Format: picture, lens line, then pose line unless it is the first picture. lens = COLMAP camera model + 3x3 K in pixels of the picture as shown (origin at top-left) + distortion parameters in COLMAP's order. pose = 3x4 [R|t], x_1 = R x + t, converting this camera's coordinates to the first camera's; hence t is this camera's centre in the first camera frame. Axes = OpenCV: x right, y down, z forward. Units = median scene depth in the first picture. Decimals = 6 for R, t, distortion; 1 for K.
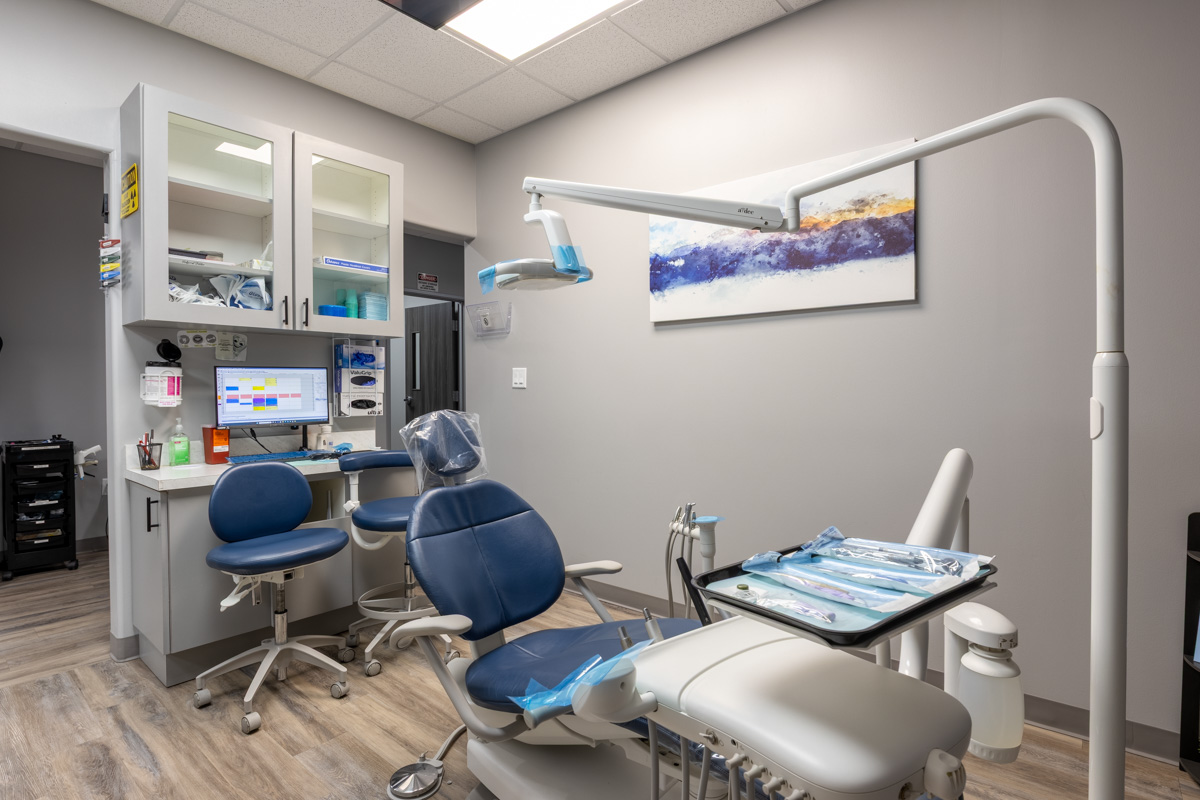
lens RADIAL K [[596.2, 0, 600.3], [0, 596.2, 397.1], [0, 0, 1]] dist [-0.004566, -0.000598]
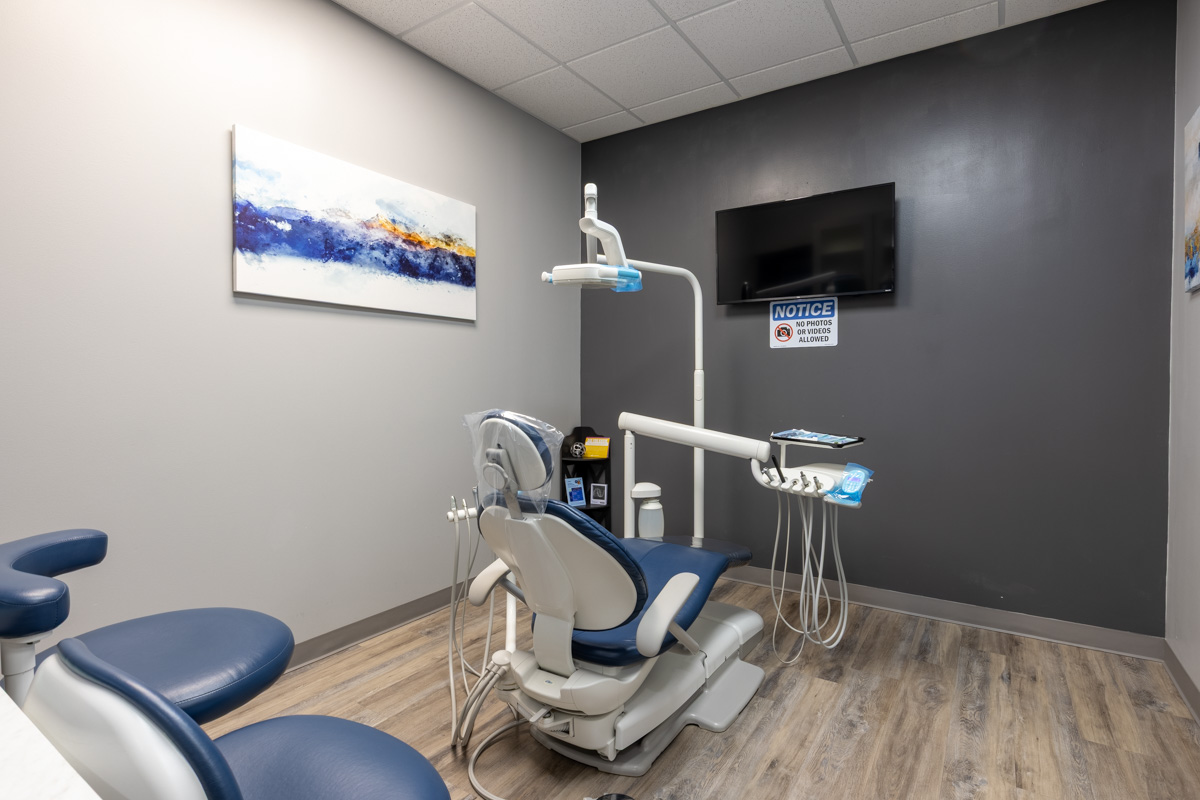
lens RADIAL K [[596.2, 0, 600.8], [0, 596.2, 396.6], [0, 0, 1]] dist [-0.004566, -0.000598]
pose [[-0.118948, -0.023071, 0.992632, -0.805577], [0.014814, 0.999577, 0.025008, -0.010470], [-0.992790, 0.017680, -0.118556, 0.755352]]
